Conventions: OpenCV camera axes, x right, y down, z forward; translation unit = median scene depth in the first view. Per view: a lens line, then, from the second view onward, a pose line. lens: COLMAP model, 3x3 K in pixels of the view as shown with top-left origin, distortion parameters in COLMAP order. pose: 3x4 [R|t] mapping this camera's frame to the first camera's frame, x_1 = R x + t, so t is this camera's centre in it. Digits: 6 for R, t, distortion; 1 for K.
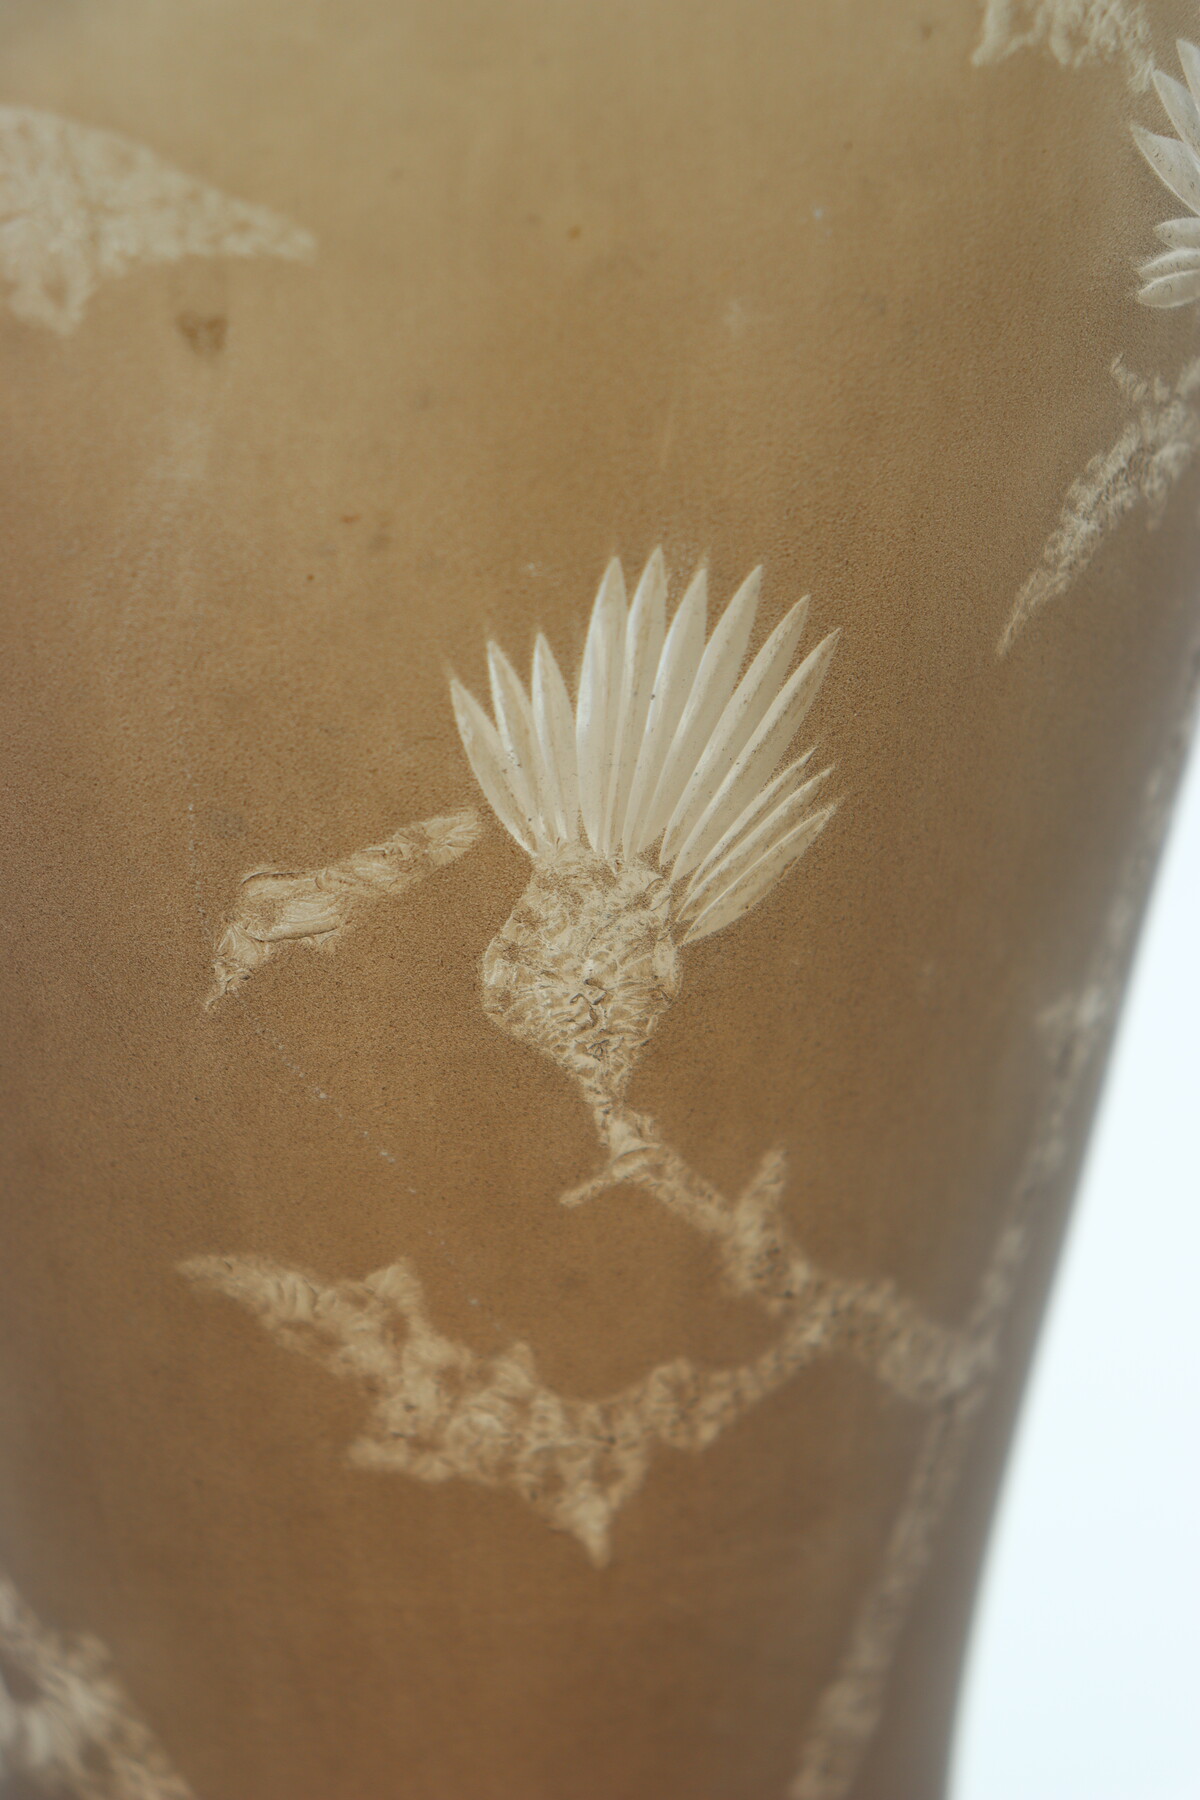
lens RADIAL K [[4038.0, 0, 600.0], [0, 4038.0, 900.0], [0, 0, 1]] dist [0.154366, -0.023003]
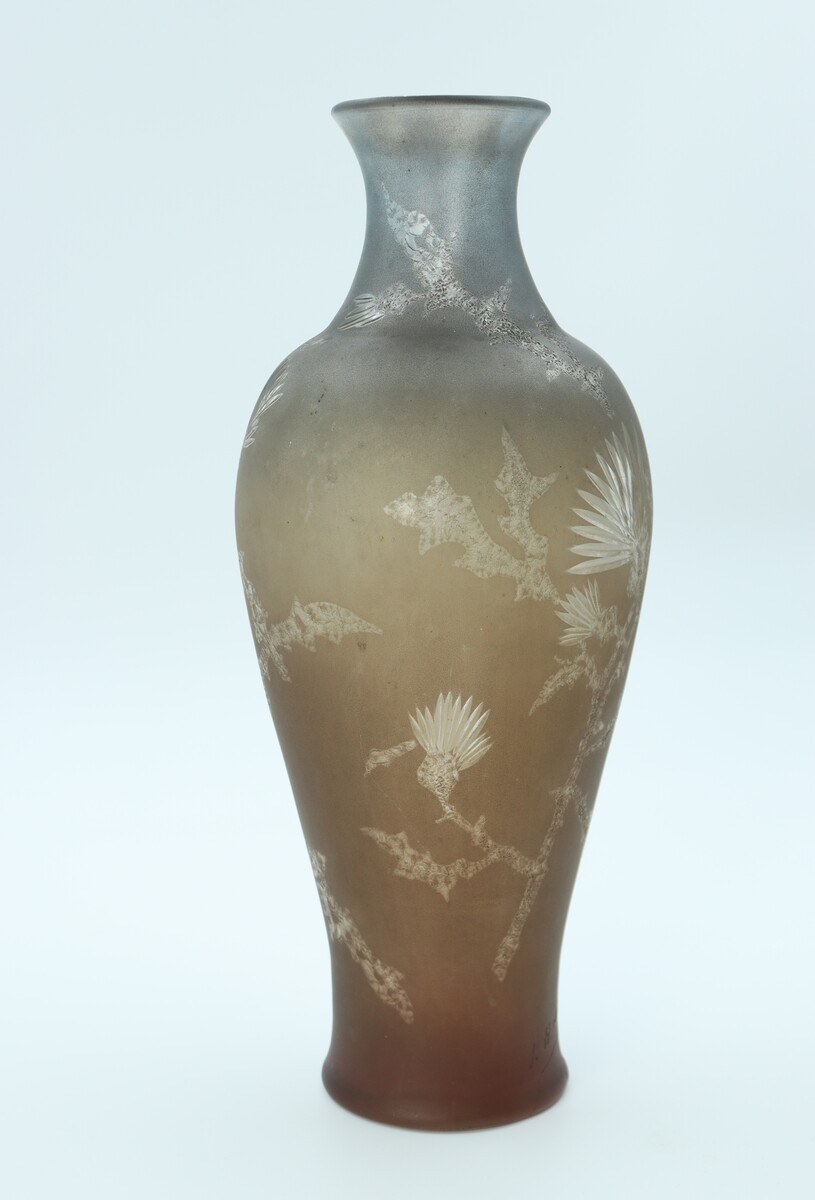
lens RADIAL K [[1881.9, 0, 407.5], [0, 1881.9, 600.0], [0, 0, 1]] dist [0.002815, 0.028169]
pose [[0.965390, 0.053752, -0.255212, 0.519166], [-0.069126, 0.996270, -0.051655, -0.071273], [0.251484, 0.067509, 0.965504, -1.197235]]
